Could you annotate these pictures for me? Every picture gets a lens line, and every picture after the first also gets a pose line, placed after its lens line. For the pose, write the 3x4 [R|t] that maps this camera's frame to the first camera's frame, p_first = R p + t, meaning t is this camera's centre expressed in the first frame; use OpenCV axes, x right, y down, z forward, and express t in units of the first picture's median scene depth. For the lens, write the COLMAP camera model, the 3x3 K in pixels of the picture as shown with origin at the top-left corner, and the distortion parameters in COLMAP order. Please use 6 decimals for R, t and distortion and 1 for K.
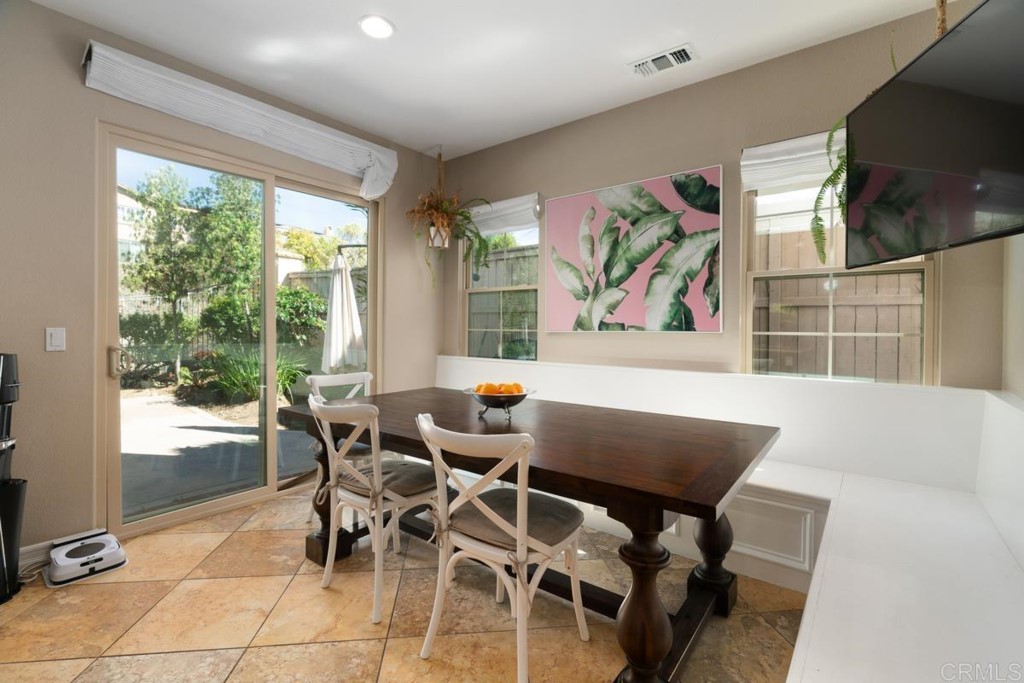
lens RADIAL K [[456.9, 0, 514.4], [0, 456.9, 333.9], [0, 0, 1]] dist [-0.012365, 0.000357]
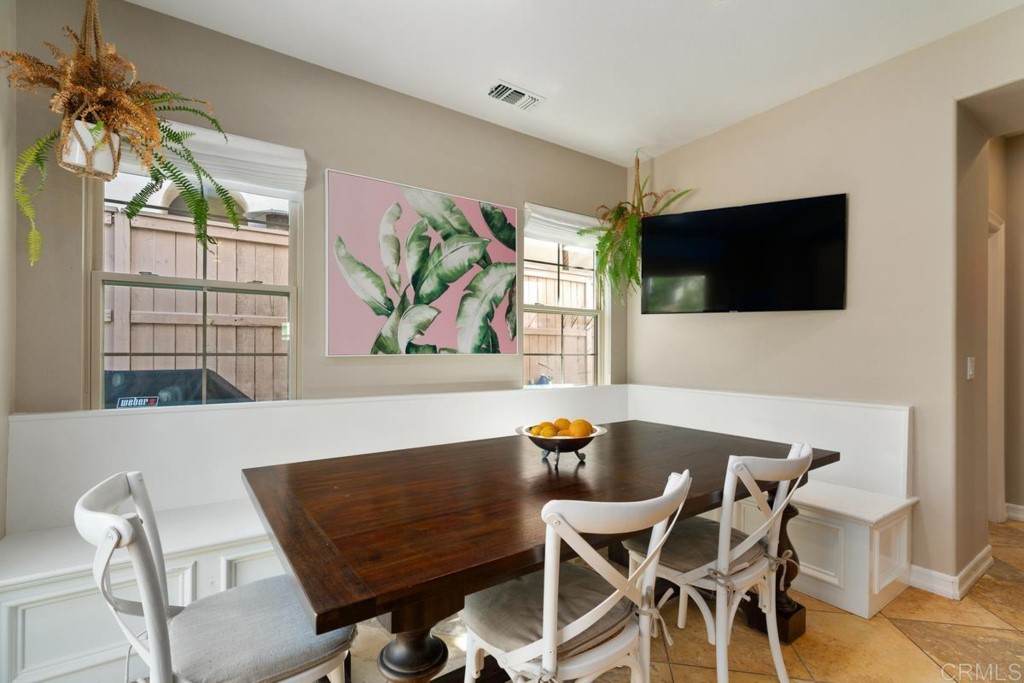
lens RADIAL K [[468.2, 0, 509.7], [0, 468.2, 351.0], [0, 0, 1]] dist [-0.006001, 0.002118]
pose [[0.297464, -0.006876, 0.954708, -0.615072], [0.010546, 0.999937, 0.003916, -0.014709], [-0.954675, 0.008904, 0.297518, 0.600280]]
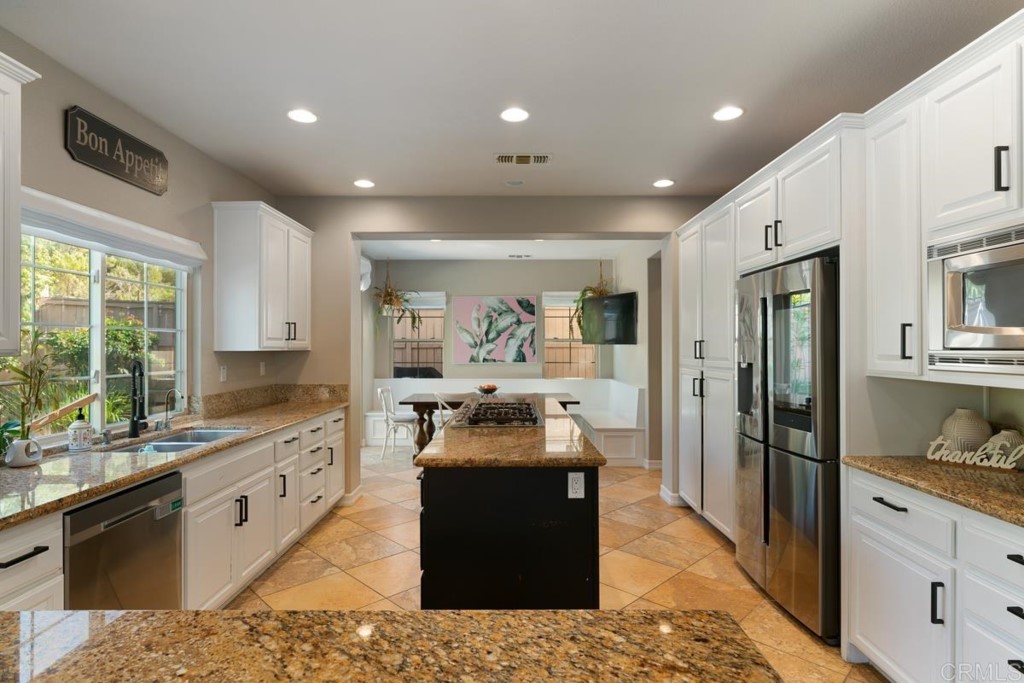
lens RADIAL K [[539.2, 0, 509.9], [0, 539.2, 345.1], [0, 0, 1]] dist [-0.002792, 0.000898]
pose [[0.781999, -0.007899, 0.623230, -1.376056], [0.016162, 0.999840, -0.007607, -0.072039], [-0.623071, 0.016022, 0.782001, -1.128589]]
